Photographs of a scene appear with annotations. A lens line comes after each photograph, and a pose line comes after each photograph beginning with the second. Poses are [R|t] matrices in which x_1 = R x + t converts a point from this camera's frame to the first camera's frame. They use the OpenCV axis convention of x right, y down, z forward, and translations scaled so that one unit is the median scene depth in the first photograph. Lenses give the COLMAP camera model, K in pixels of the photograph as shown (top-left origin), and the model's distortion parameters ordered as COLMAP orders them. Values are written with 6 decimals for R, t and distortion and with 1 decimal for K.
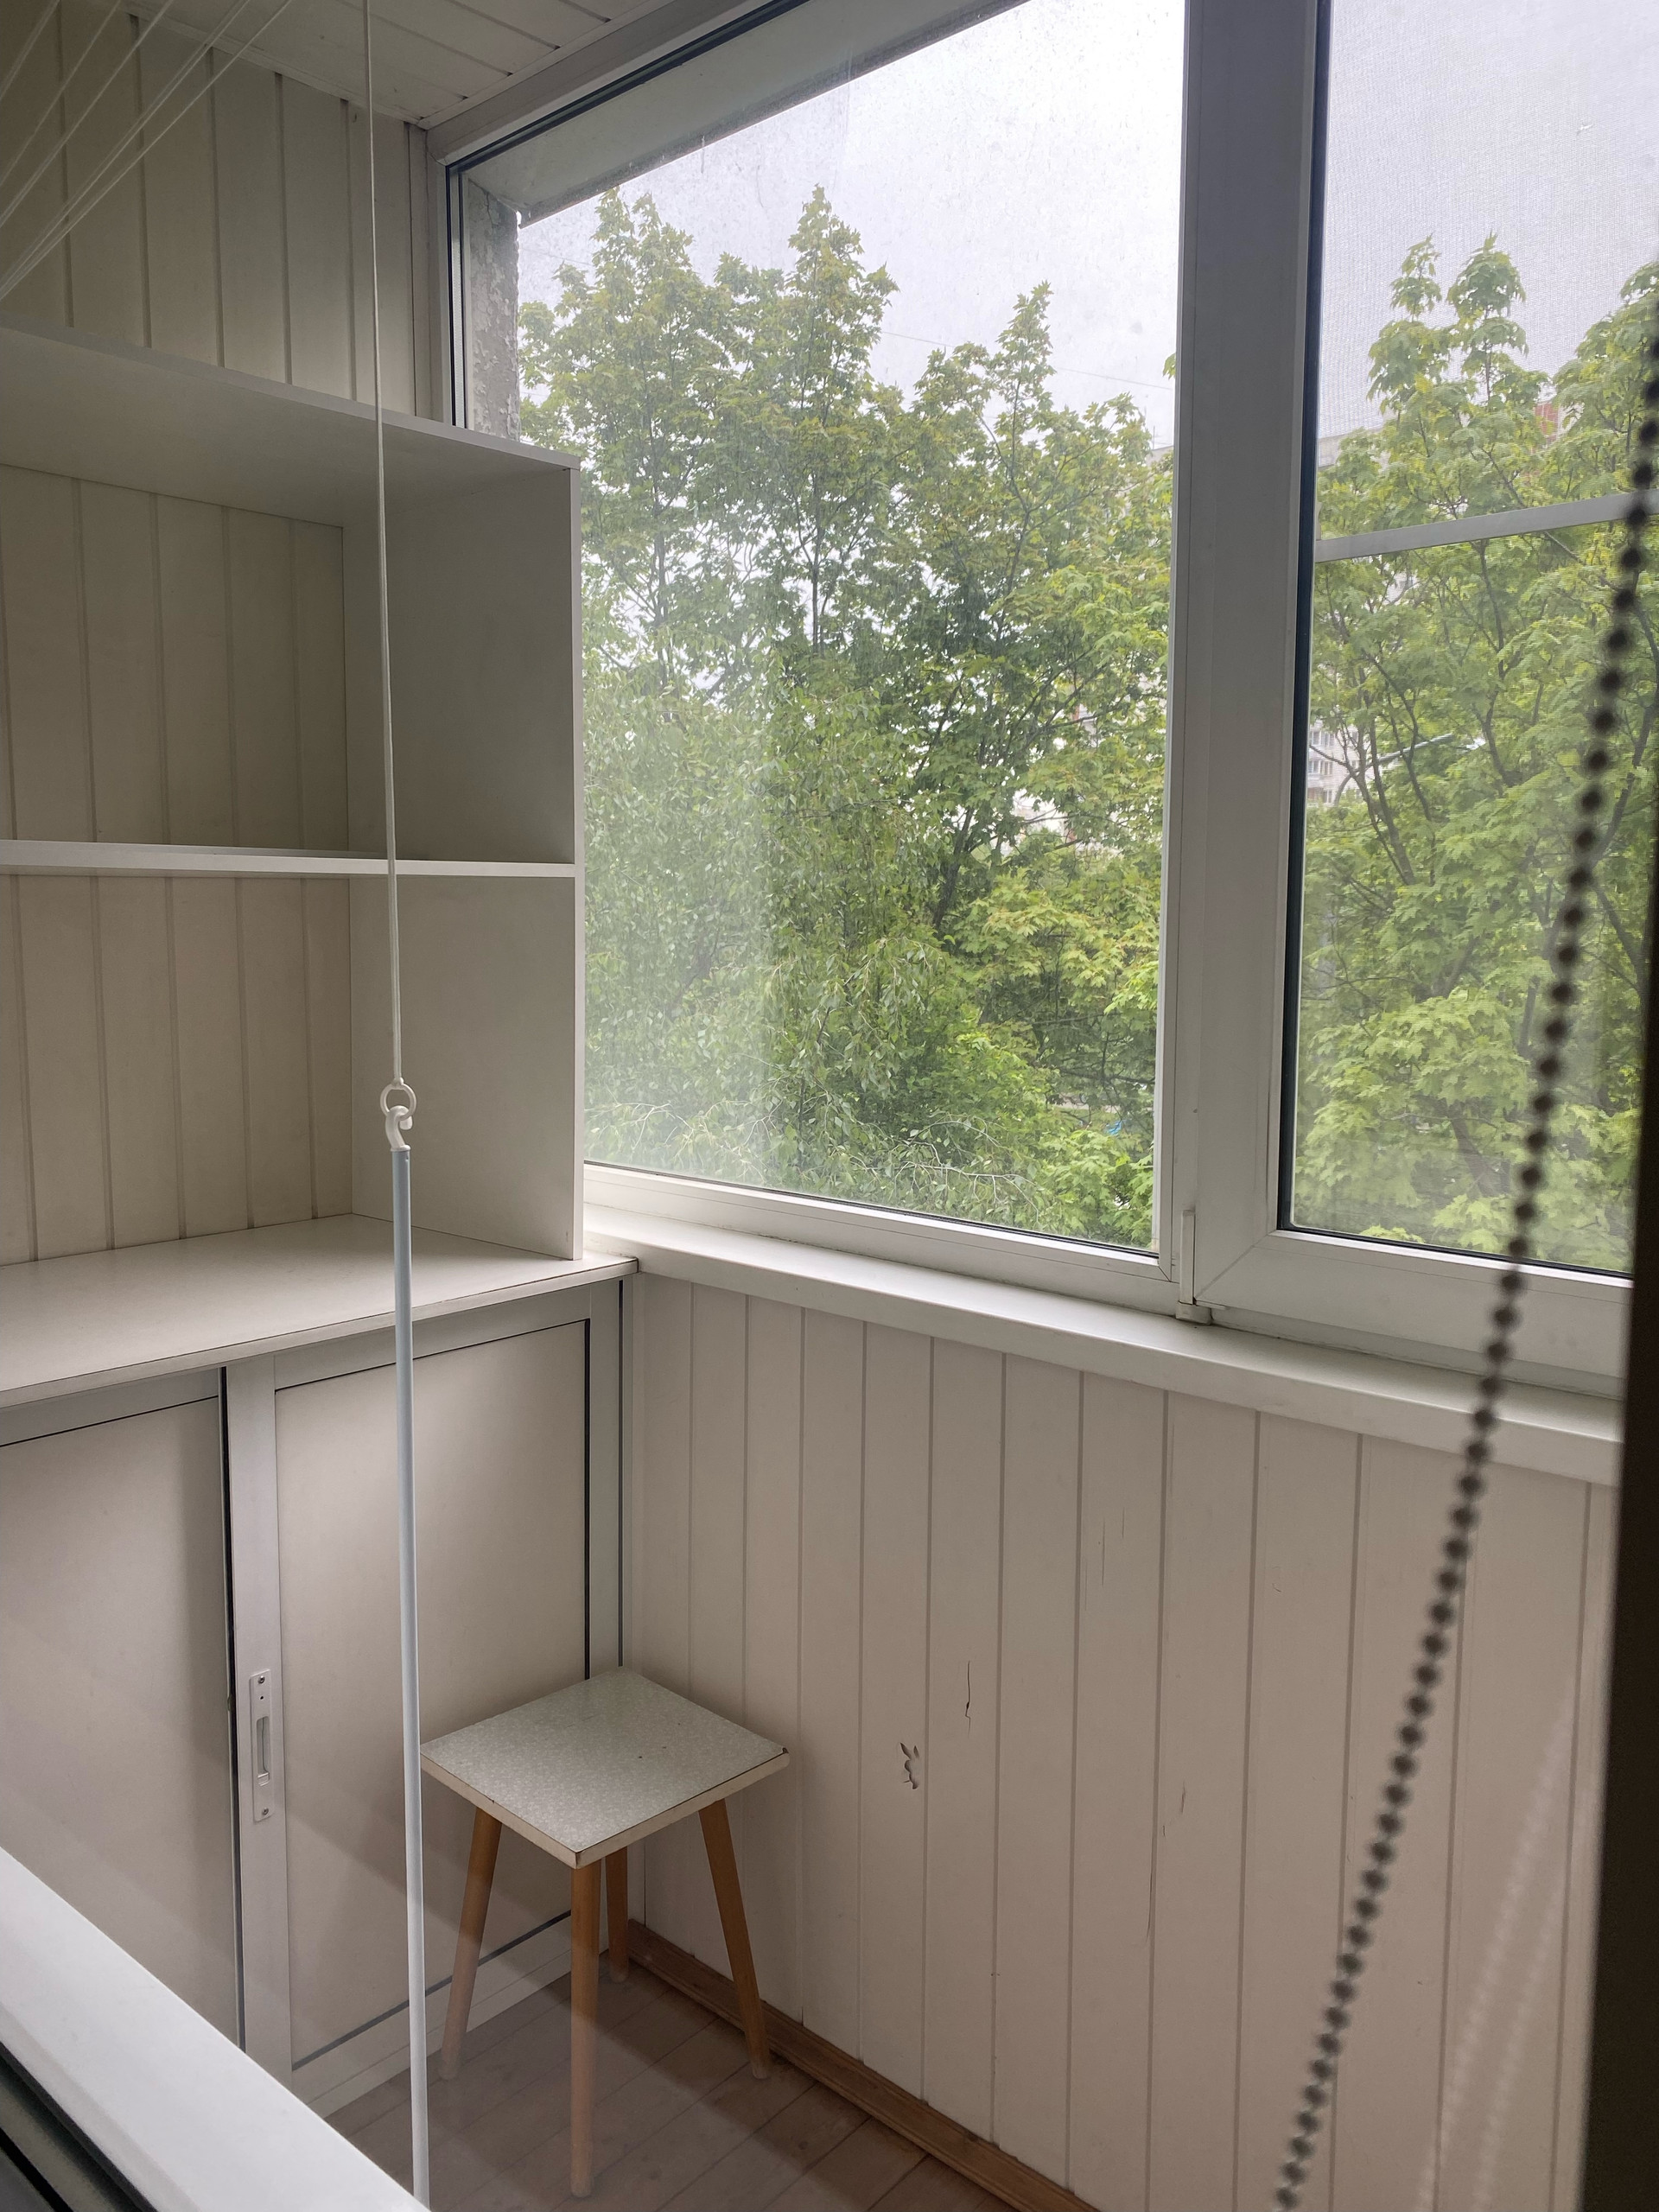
lens RADIAL K [[1682.1, 0, 825.2], [0, 1682.1, 1111.4], [0, 0, 1]] dist [0.022177, -0.022368]
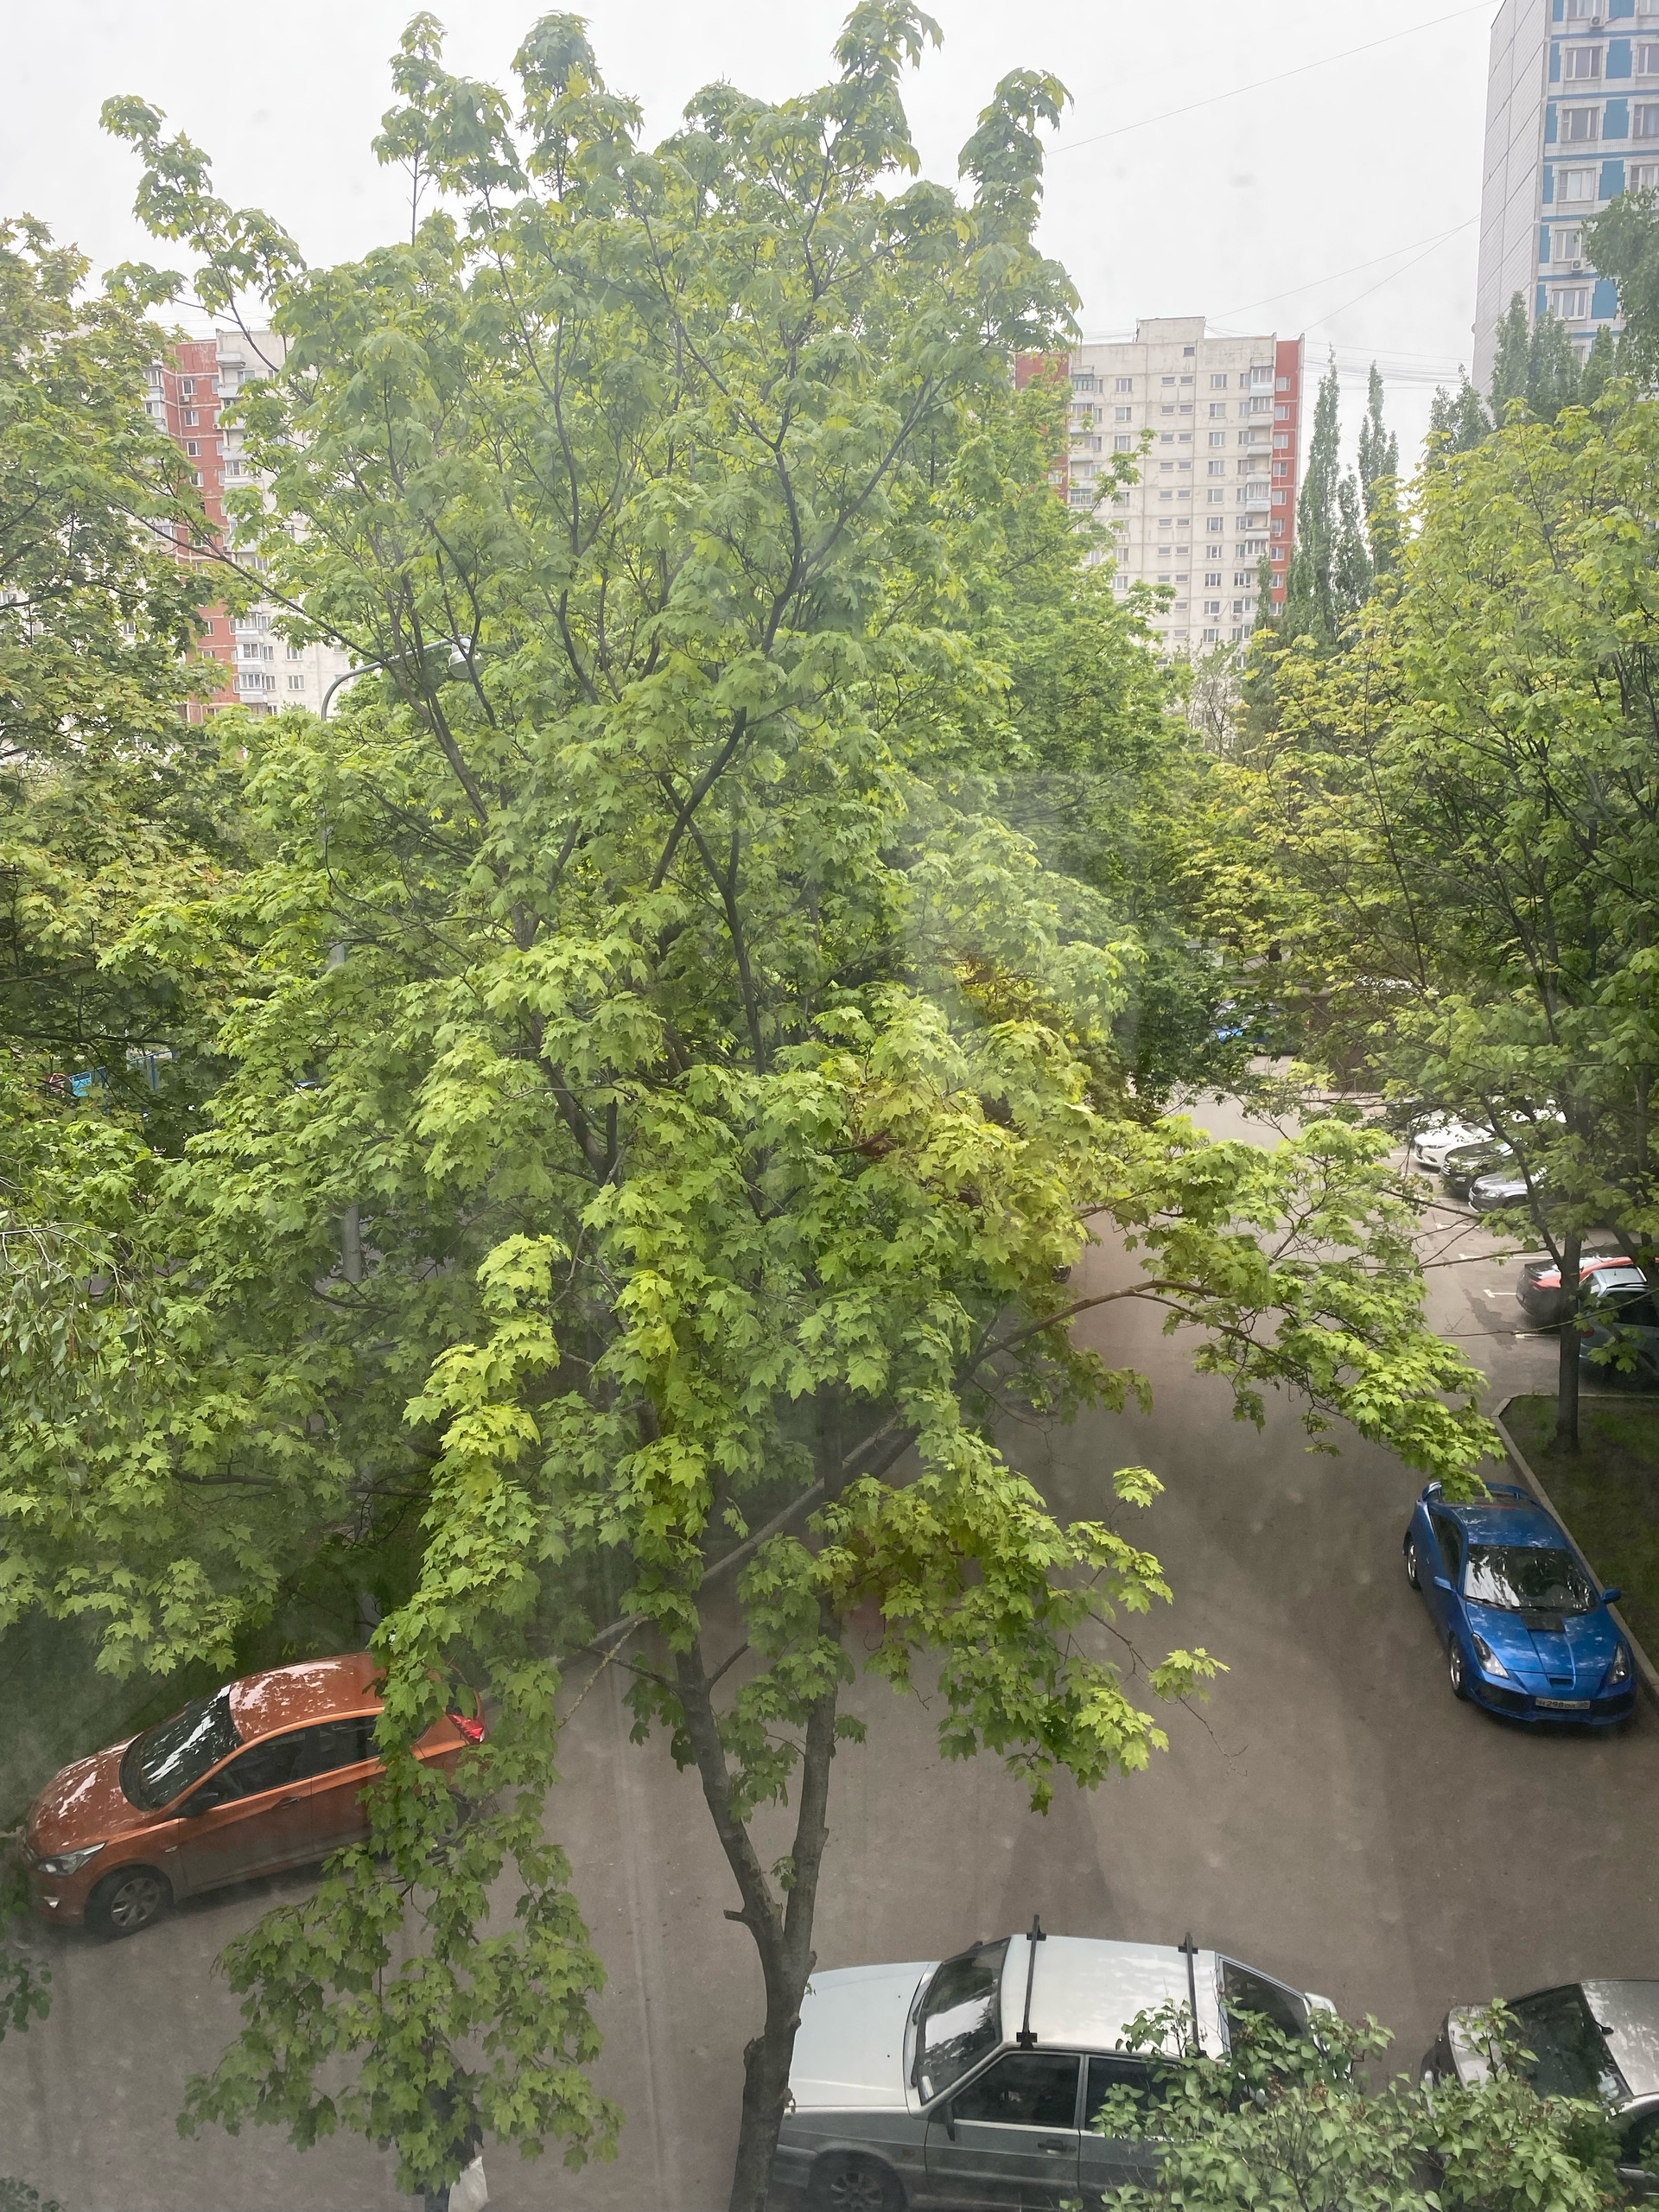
lens RADIAL K [[1682.1, 0, 825.2], [0, 1682.1, 1111.4], [0, 0, 1]] dist [0.022177, -0.022368]
pose [[0.827787, -0.115244, 0.549080, 0.006263], [0.090948, 0.993295, 0.071366, -0.030118], [-0.553623, -0.009138, 0.832718, 0.208735]]
